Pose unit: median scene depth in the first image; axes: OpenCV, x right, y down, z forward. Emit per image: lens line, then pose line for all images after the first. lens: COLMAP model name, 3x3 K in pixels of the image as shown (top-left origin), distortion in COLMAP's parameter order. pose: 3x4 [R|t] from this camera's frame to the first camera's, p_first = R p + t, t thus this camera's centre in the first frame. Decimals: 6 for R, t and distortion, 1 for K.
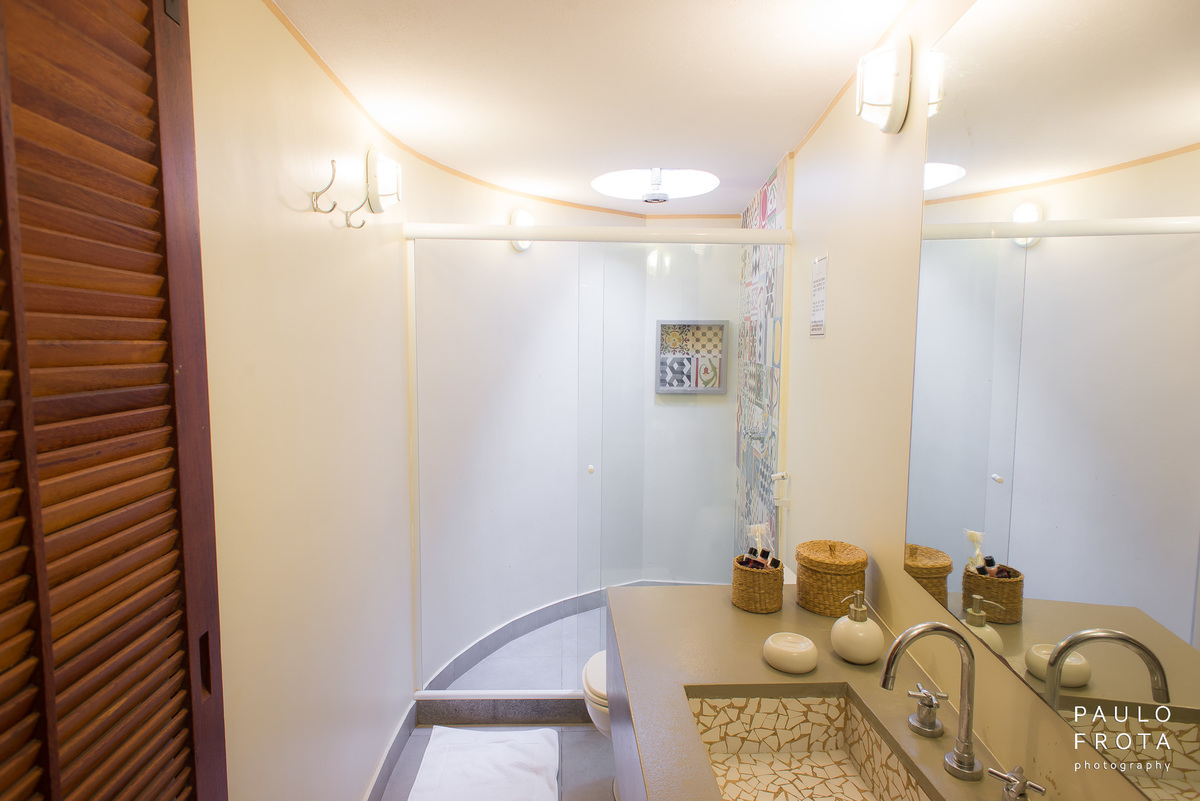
lens RADIAL K [[653.0, 0, 598.0], [0, 653.0, 401.1], [0, 0, 1]] dist [0.004641, 0.001877]
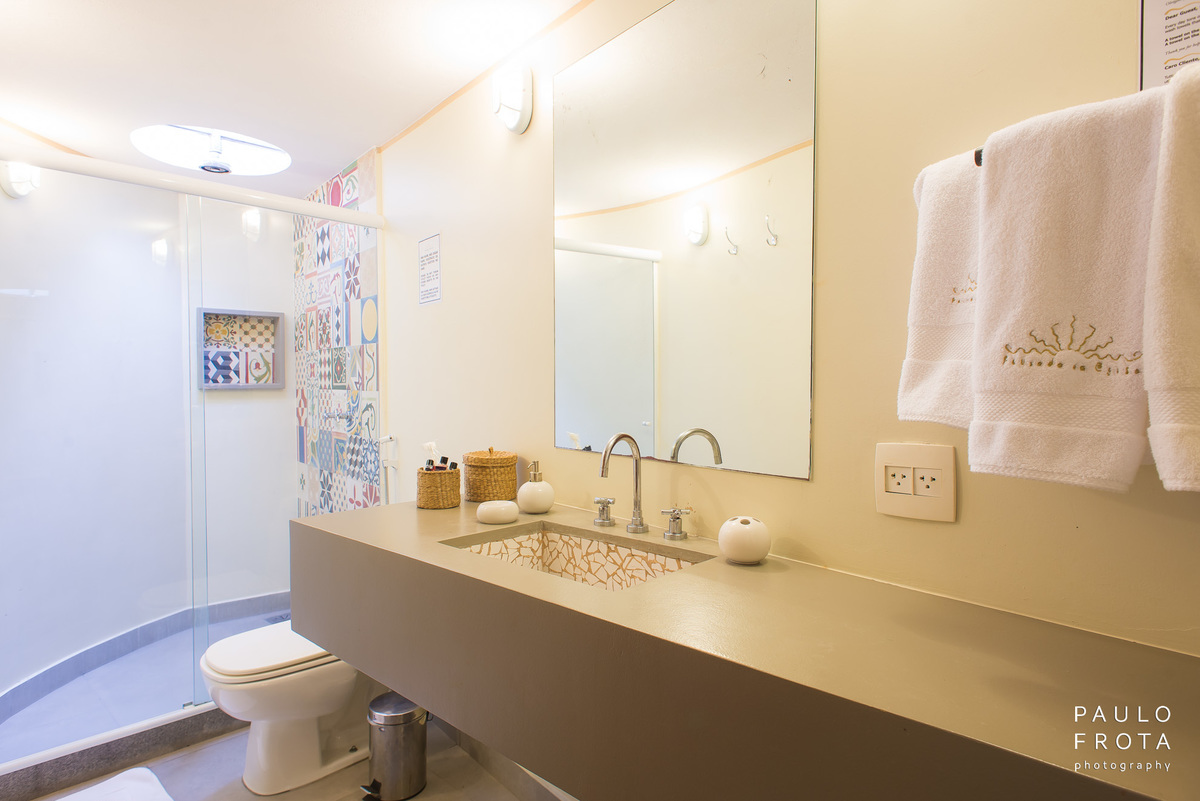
lens RADIAL K [[653.0, 0, 604.4], [0, 653.0, 398.2], [0, 0, 1]] dist [0.004641, 0.001877]
pose [[0.717933, -0.024395, 0.695684, -0.170672], [0.070450, 0.996801, -0.037749, 0.091271], [-0.692538, 0.076112, 0.717355, -0.023974]]
